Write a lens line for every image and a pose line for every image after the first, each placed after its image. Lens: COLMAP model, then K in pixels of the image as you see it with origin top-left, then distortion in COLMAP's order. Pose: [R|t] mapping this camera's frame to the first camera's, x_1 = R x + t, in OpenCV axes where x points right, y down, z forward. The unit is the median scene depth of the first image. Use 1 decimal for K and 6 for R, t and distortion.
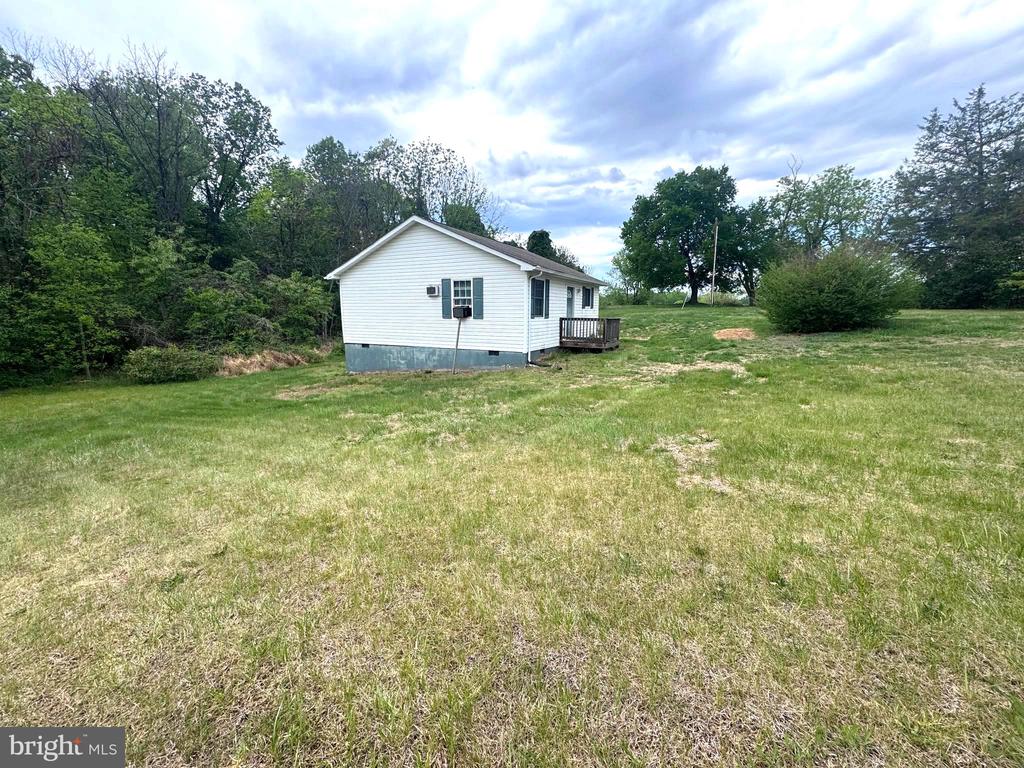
lens RADIAL K [[407.9, 0, 511.3], [0, 407.9, 381.8], [0, 0, 1]] dist [-0.002400, -0.000052]
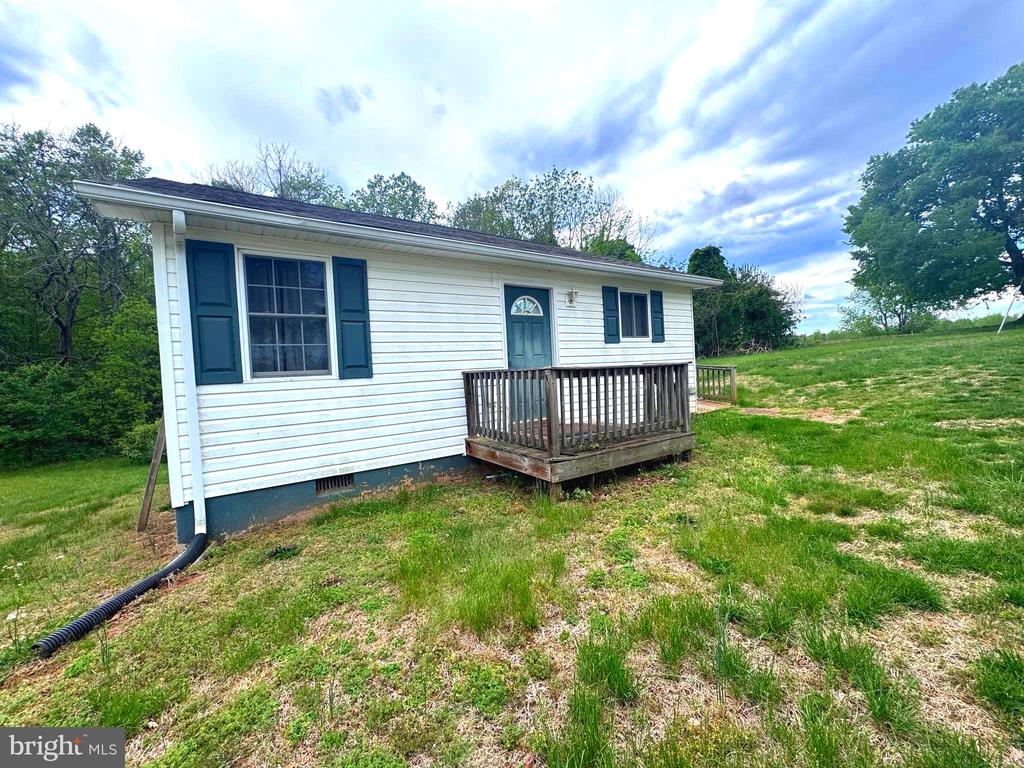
lens RADIAL K [[407.9, 0, 511.3], [0, 407.9, 381.8], [0, 0, 1]] dist [-0.002400, -0.000052]
pose [[0.878592, -0.031973, -0.476501, 0.111205], [-0.030024, 0.992085, -0.121928, -0.037452], [0.476628, 0.121432, 0.870678, 0.249705]]
